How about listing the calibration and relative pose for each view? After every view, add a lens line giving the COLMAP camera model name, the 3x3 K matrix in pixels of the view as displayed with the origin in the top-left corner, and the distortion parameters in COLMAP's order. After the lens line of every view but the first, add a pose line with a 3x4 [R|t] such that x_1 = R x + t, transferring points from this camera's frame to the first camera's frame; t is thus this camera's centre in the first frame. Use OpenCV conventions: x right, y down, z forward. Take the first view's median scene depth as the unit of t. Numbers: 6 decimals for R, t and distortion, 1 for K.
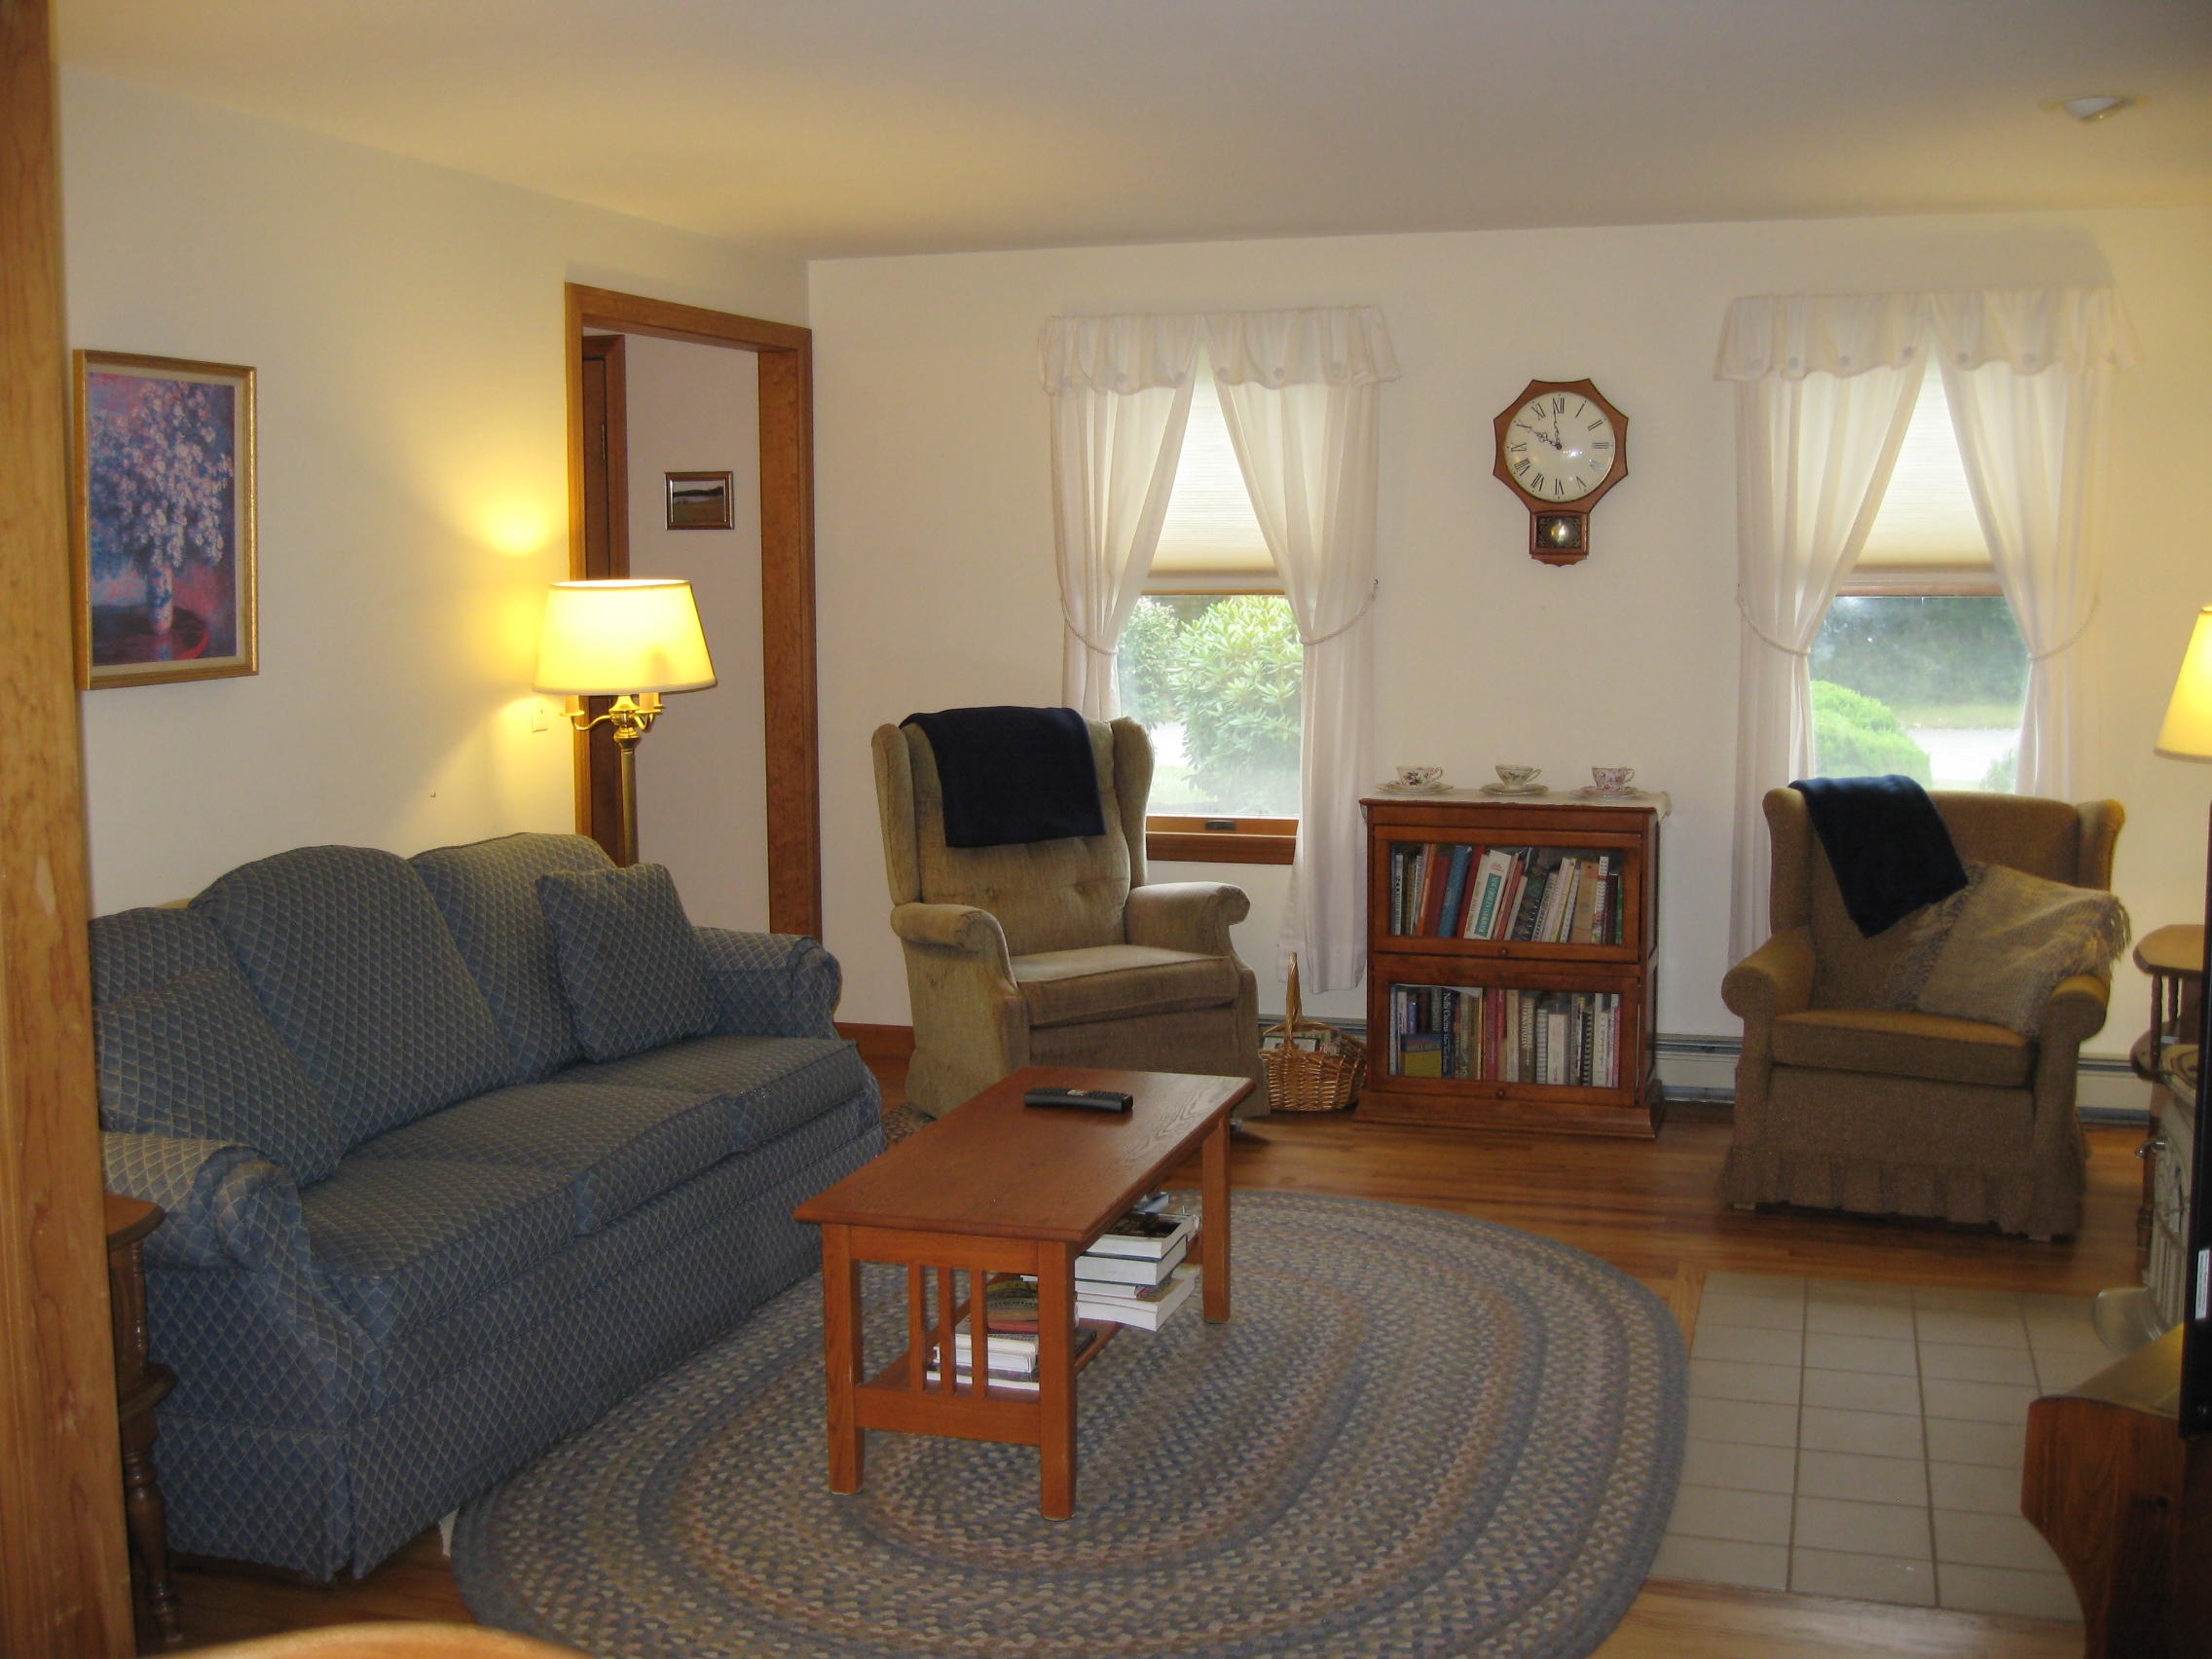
lens RADIAL K [[2359.7, 0, 1106.0], [0, 2359.7, 829.5], [0, 0, 1]] dist [-0.138425, 0.110208]
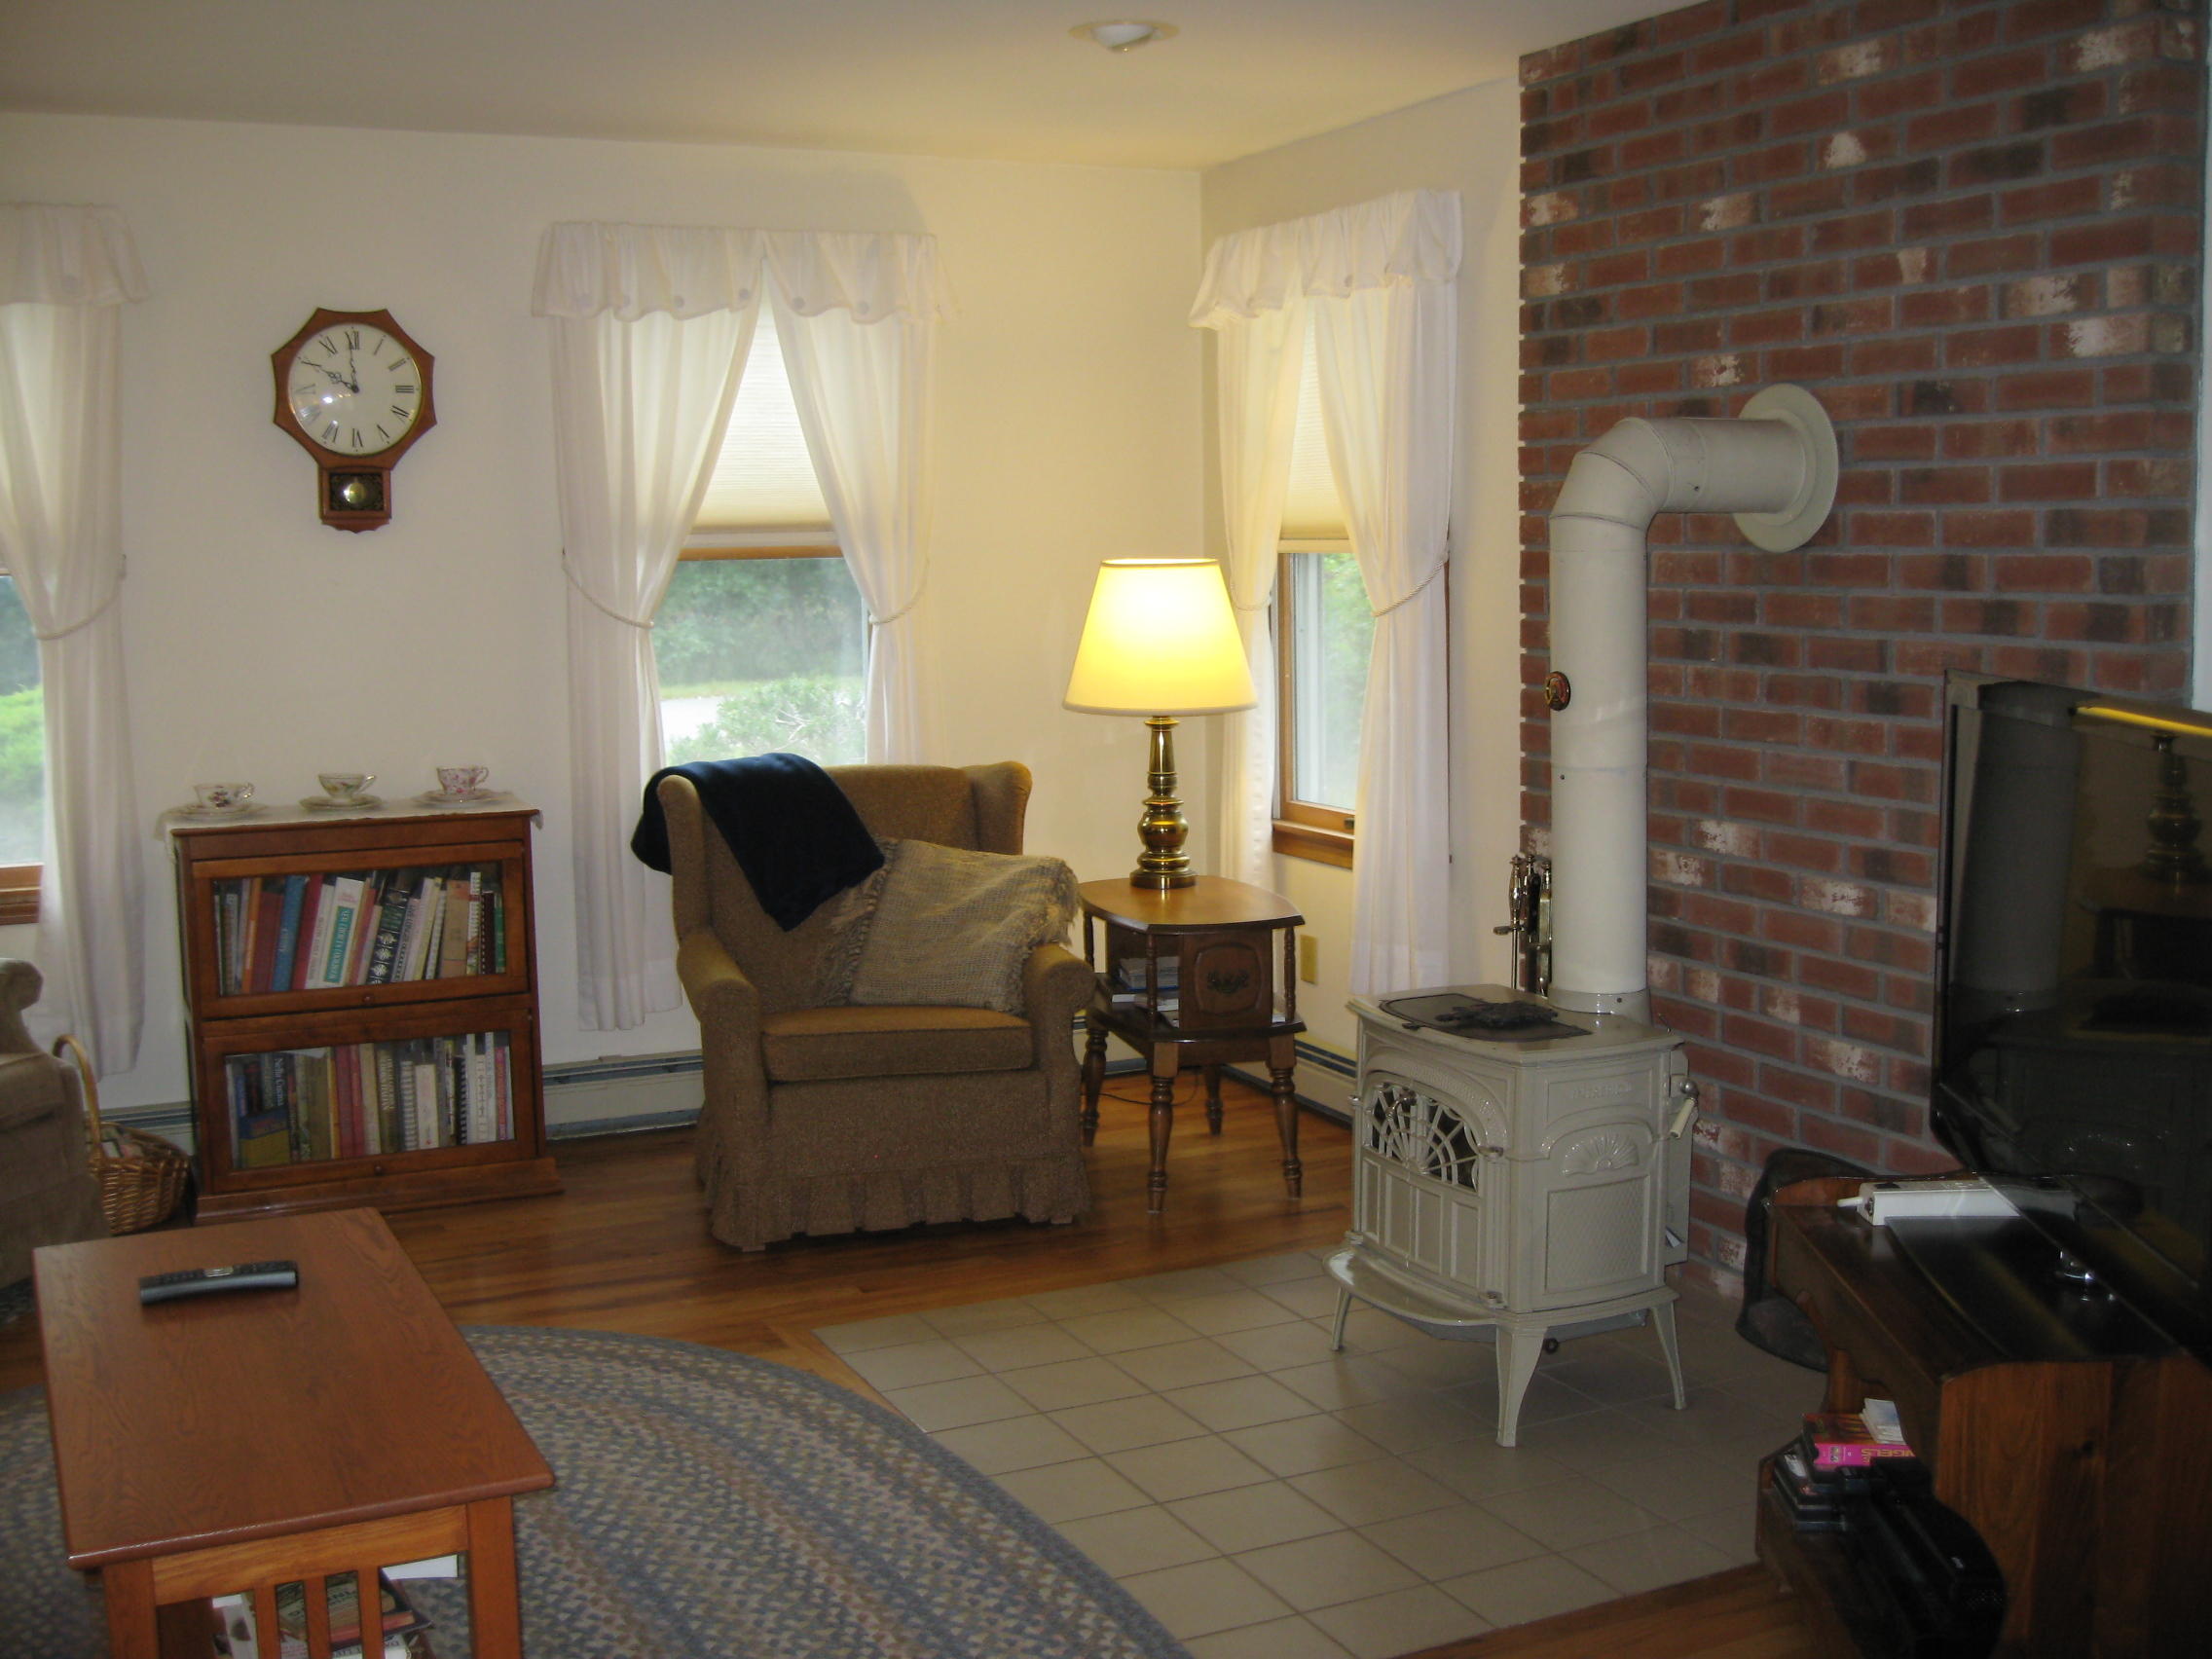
lens RADIAL K [[2359.7, 0, 1106.0], [0, 2359.7, 829.5], [0, 0, 1]] dist [-0.138425, 0.110208]
pose [[0.728084, -0.084807, 0.680222, -0.194659], [0.082186, 0.995959, 0.036203, -0.015706], [-0.680543, 0.029546, 0.732112, 0.224103]]
